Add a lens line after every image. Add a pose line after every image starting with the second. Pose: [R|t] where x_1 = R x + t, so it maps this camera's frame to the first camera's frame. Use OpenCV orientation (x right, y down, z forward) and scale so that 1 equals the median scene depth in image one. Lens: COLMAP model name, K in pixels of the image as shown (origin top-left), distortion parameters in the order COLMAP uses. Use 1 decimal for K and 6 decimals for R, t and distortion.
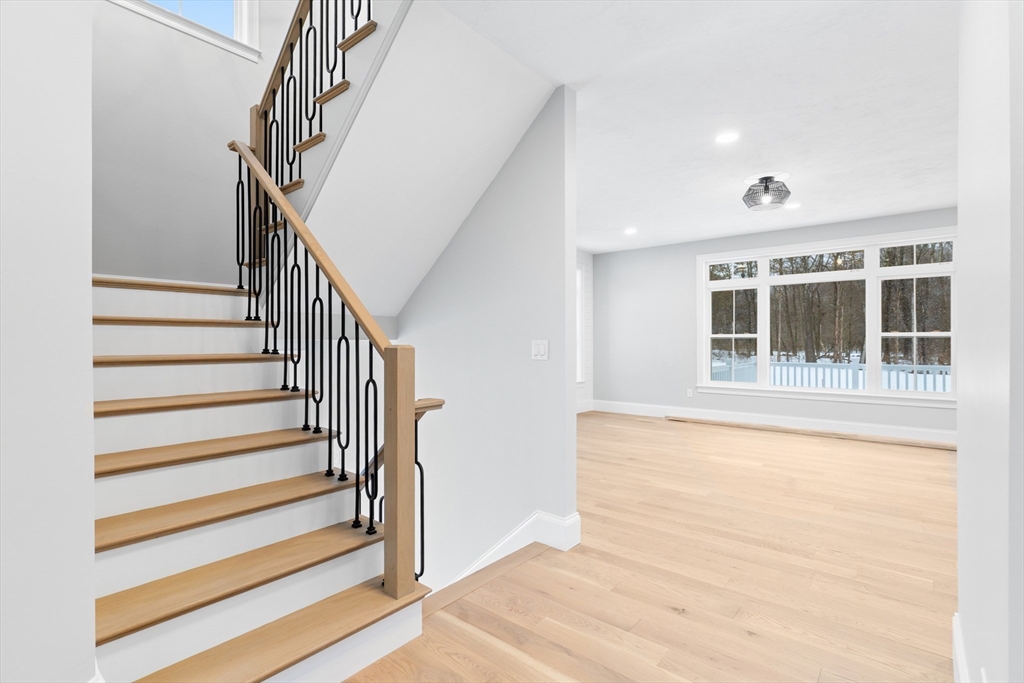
lens RADIAL K [[487.7, 0, 512.0], [0, 487.7, 341.5], [0, 0, 1]] dist [-0.002494, -0.000204]
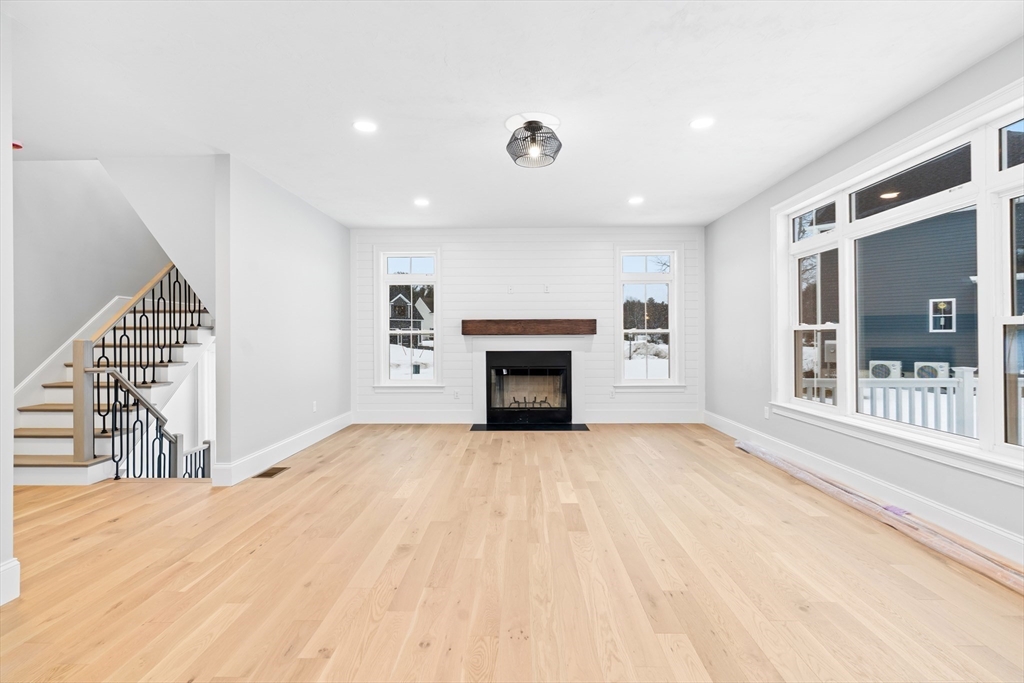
lens RADIAL K [[490.2, 0, 517.7], [0, 490.2, 333.8], [0, 0, 1]] dist [0.000831, 0.000448]
pose [[0.626875, -0.003663, -0.779111, 1.324668], [0.001502, 0.999993, -0.003493, -0.004089], [0.779119, 0.001020, 0.626876, 0.594508]]
